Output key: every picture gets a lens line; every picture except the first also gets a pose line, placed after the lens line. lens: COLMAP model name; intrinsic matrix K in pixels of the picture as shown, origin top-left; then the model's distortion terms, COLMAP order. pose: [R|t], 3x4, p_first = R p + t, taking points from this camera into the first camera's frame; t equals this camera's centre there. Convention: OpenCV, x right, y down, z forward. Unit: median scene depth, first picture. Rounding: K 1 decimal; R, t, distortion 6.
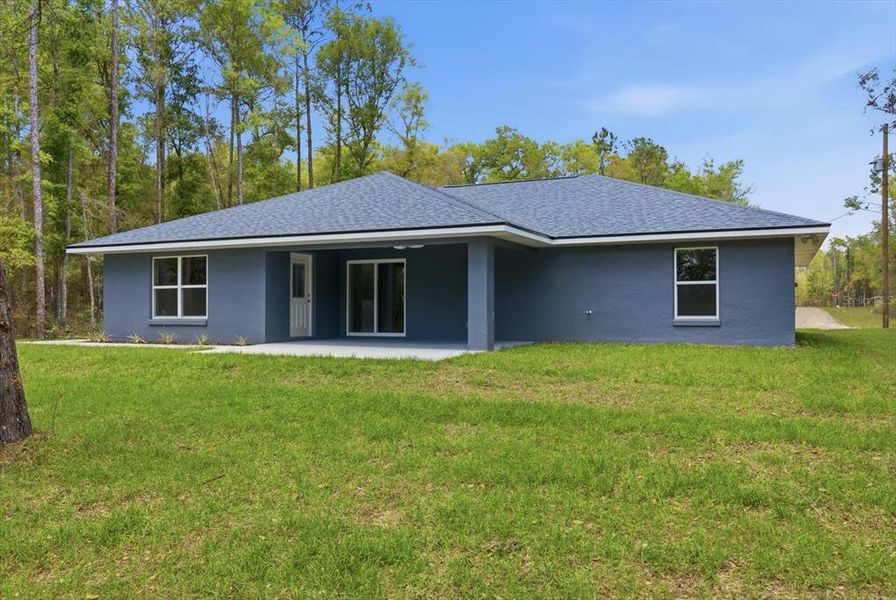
lens RADIAL K [[423.5, 0, 448.6], [0, 423.5, 298.7], [0, 0, 1]] dist [-0.003547, -0.001670]
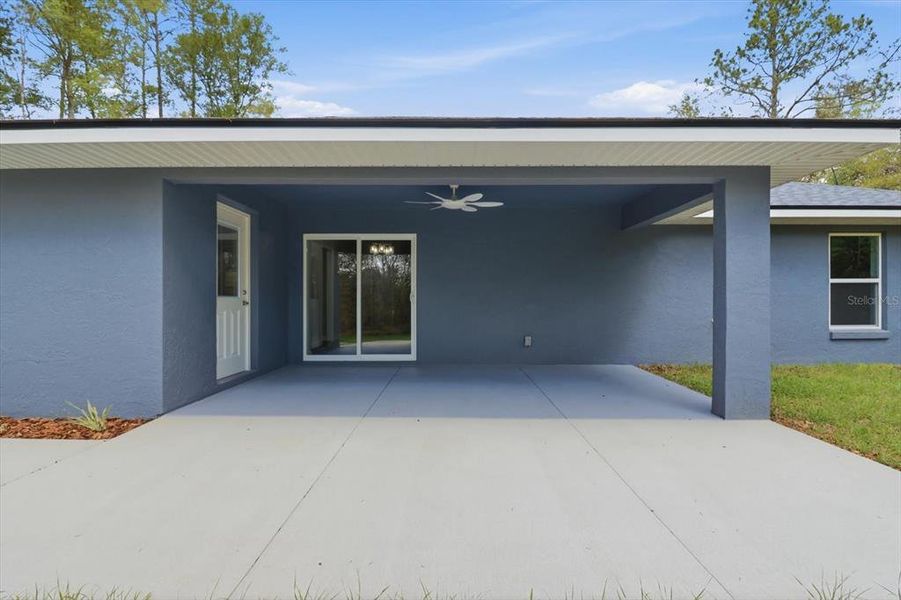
lens RADIAL K [[381.6, 0, 450.5], [0, 381.6, 300.0], [0, 0, 1]] dist [-0.013276, -0.000277]
pose [[0.946506, 0.003022, 0.322672, -0.309602], [-0.006436, 0.999934, 0.009514, -0.005445], [-0.322622, -0.011081, 0.946463, 0.611322]]
